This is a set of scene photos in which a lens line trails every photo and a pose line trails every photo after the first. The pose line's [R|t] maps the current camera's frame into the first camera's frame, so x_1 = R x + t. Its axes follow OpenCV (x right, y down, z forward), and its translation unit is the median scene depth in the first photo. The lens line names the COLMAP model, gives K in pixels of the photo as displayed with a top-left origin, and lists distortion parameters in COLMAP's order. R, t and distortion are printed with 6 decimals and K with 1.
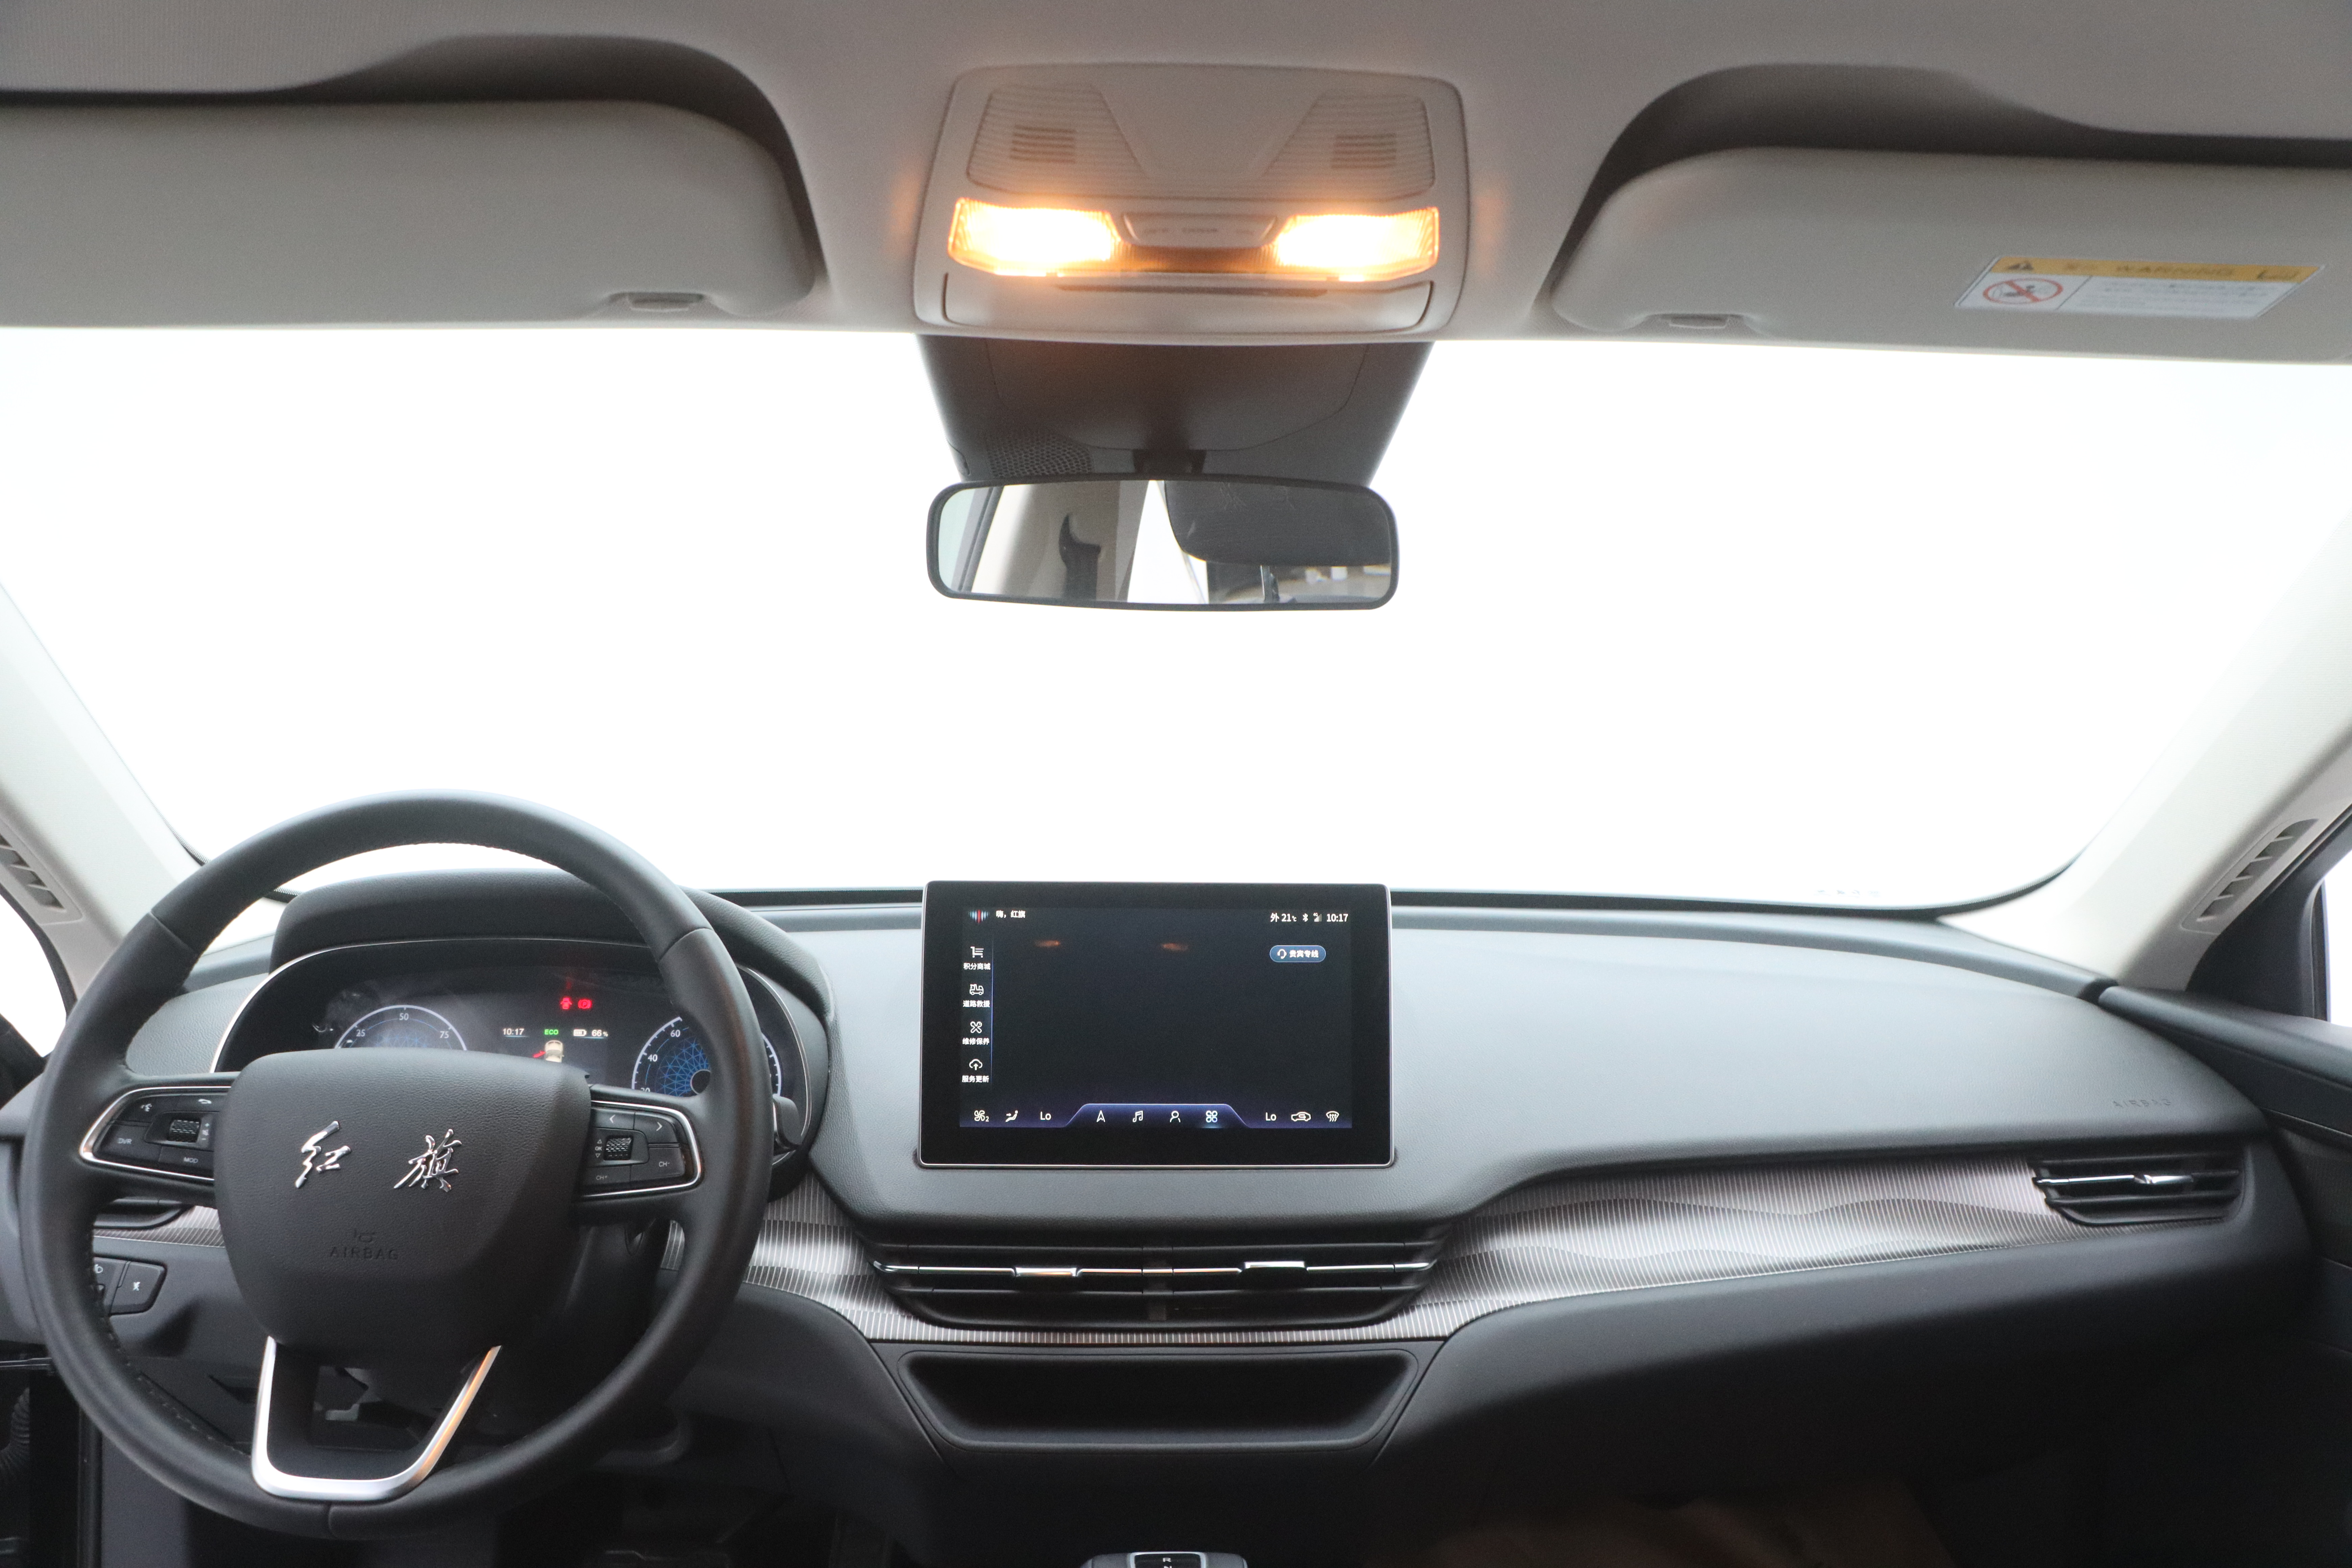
lens RADIAL K [[1863.4, 0, 1184.1], [0, 1863.4, 803.9], [0, 0, 1]] dist [-0.196305, 0.141070]
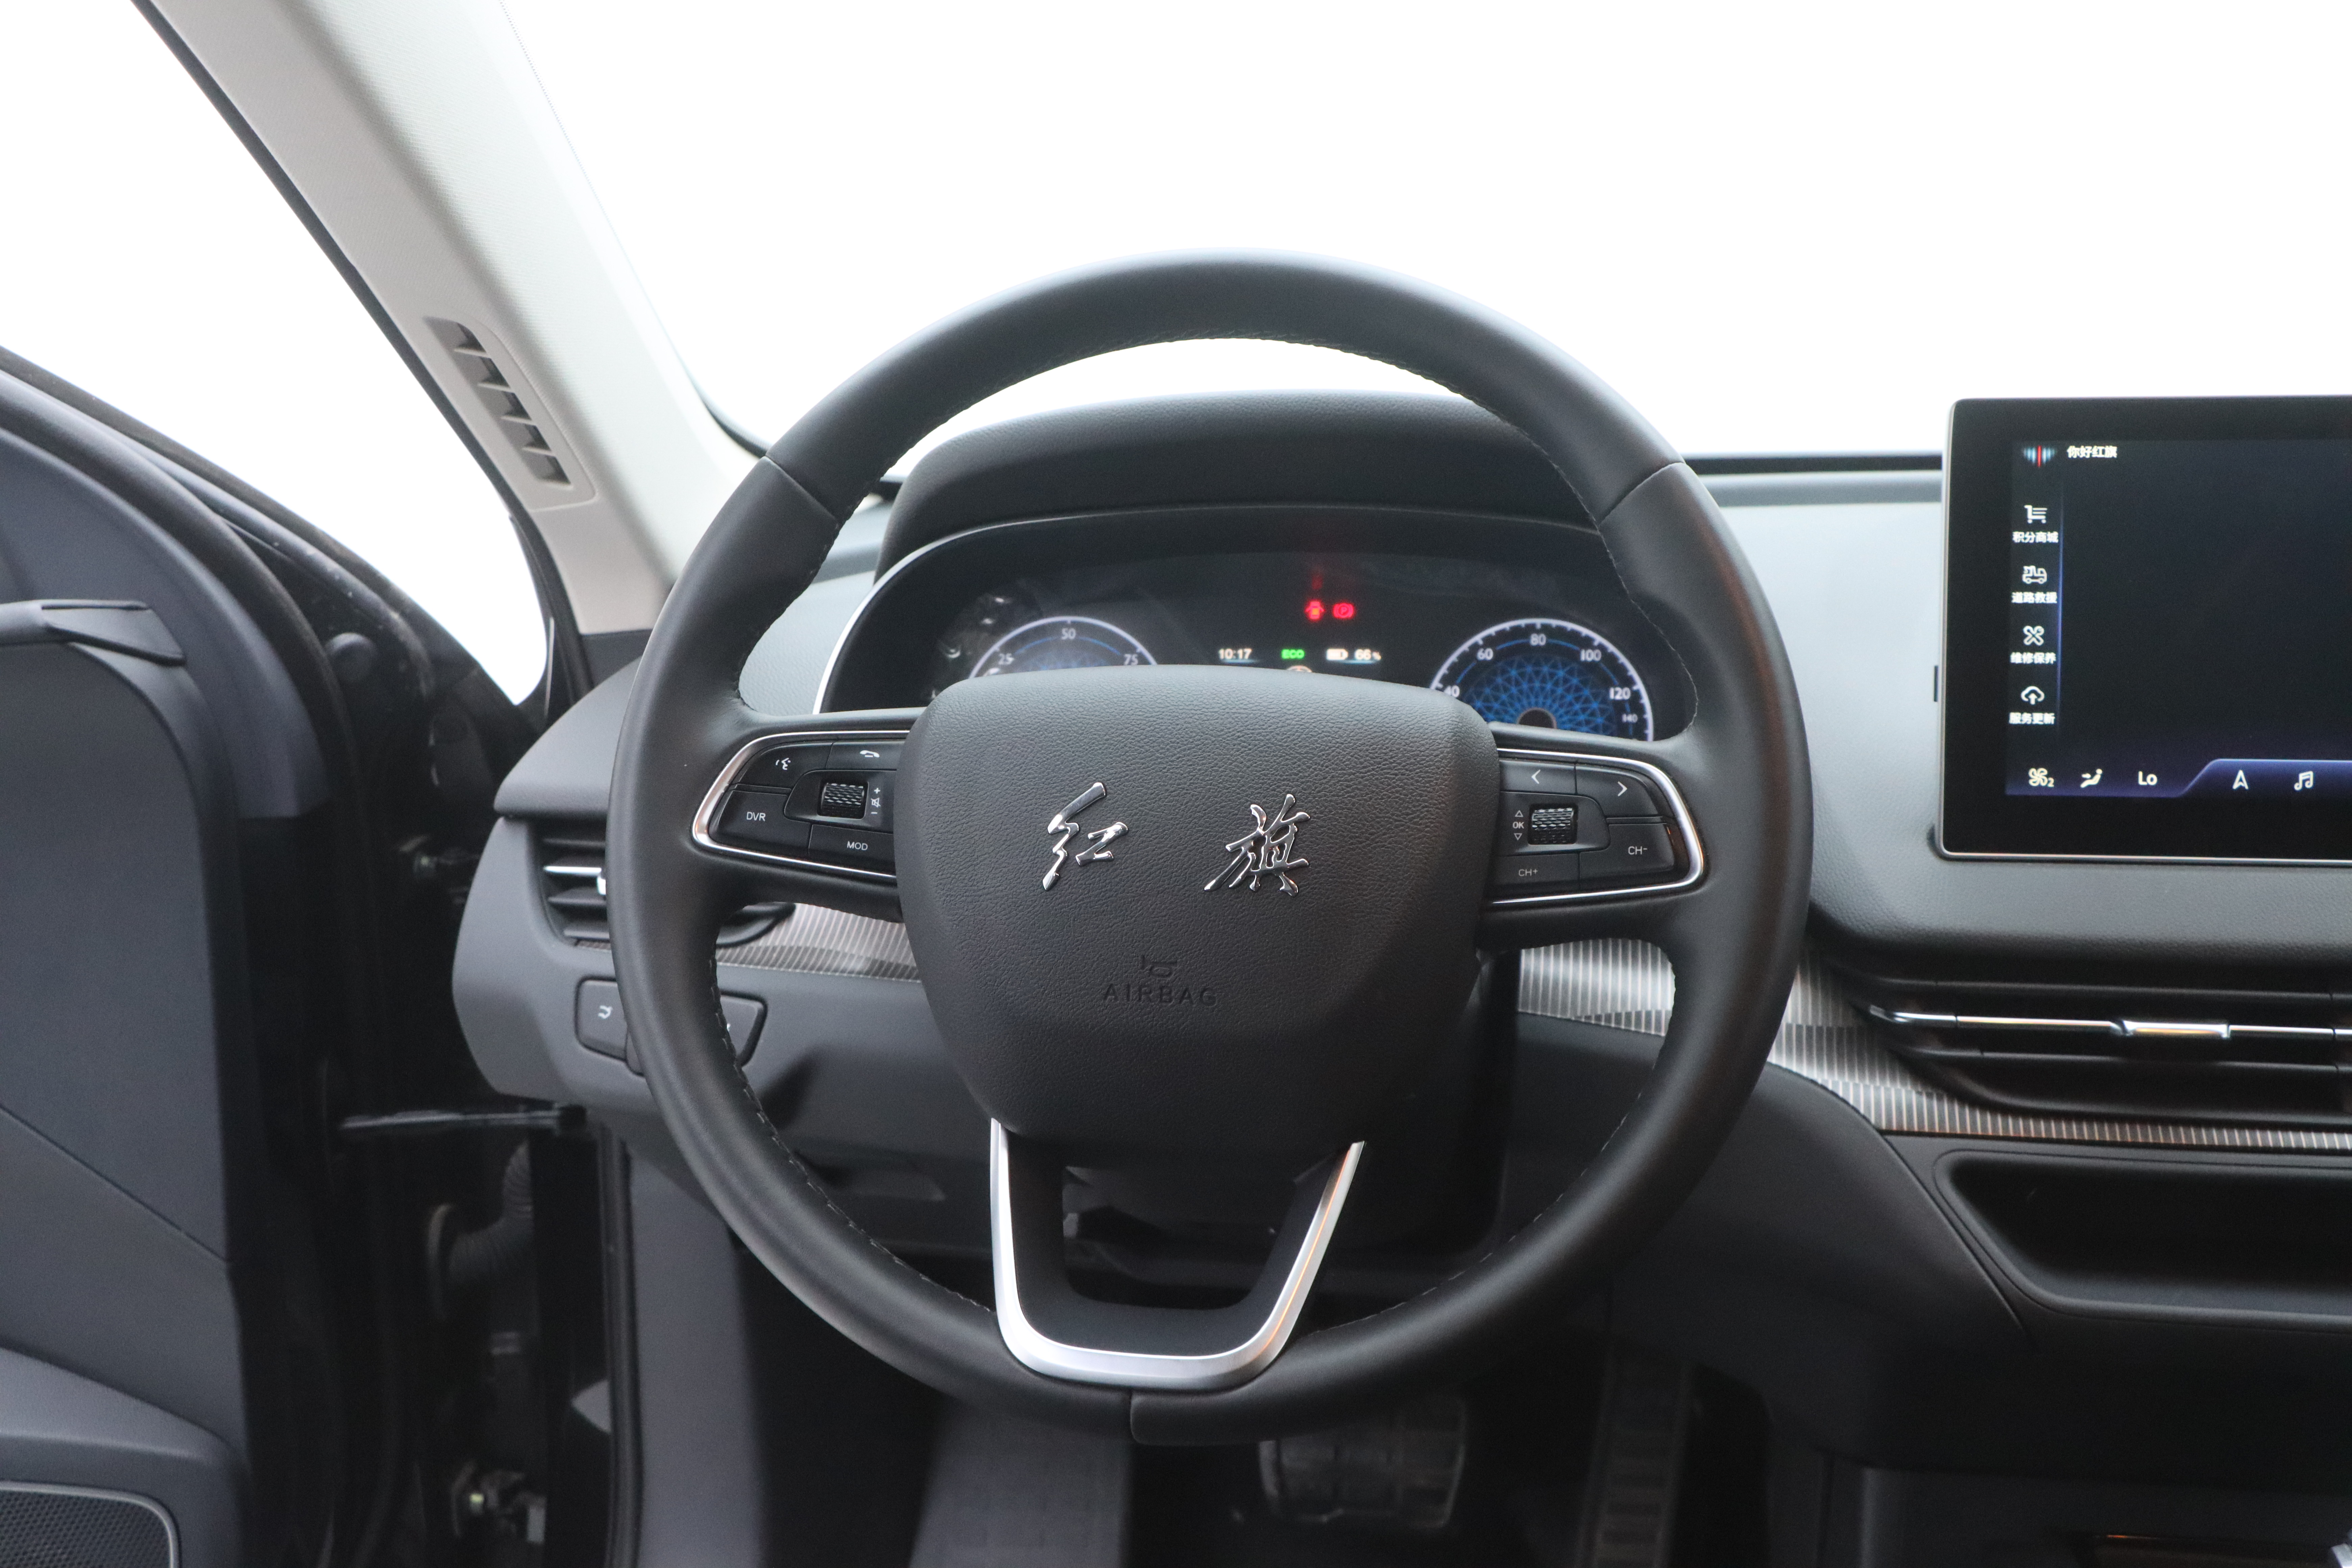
lens RADIAL K [[2280.2, 0, 1185.1], [0, 2280.2, 800.6], [0, 0, 1]] dist [-0.133639, 0.204452]
pose [[0.973916, 0.015660, -0.226369, -0.219192], [0.022418, 0.986095, 0.164667, 0.044949], [0.225800, -0.165446, 0.960022, 0.204686]]
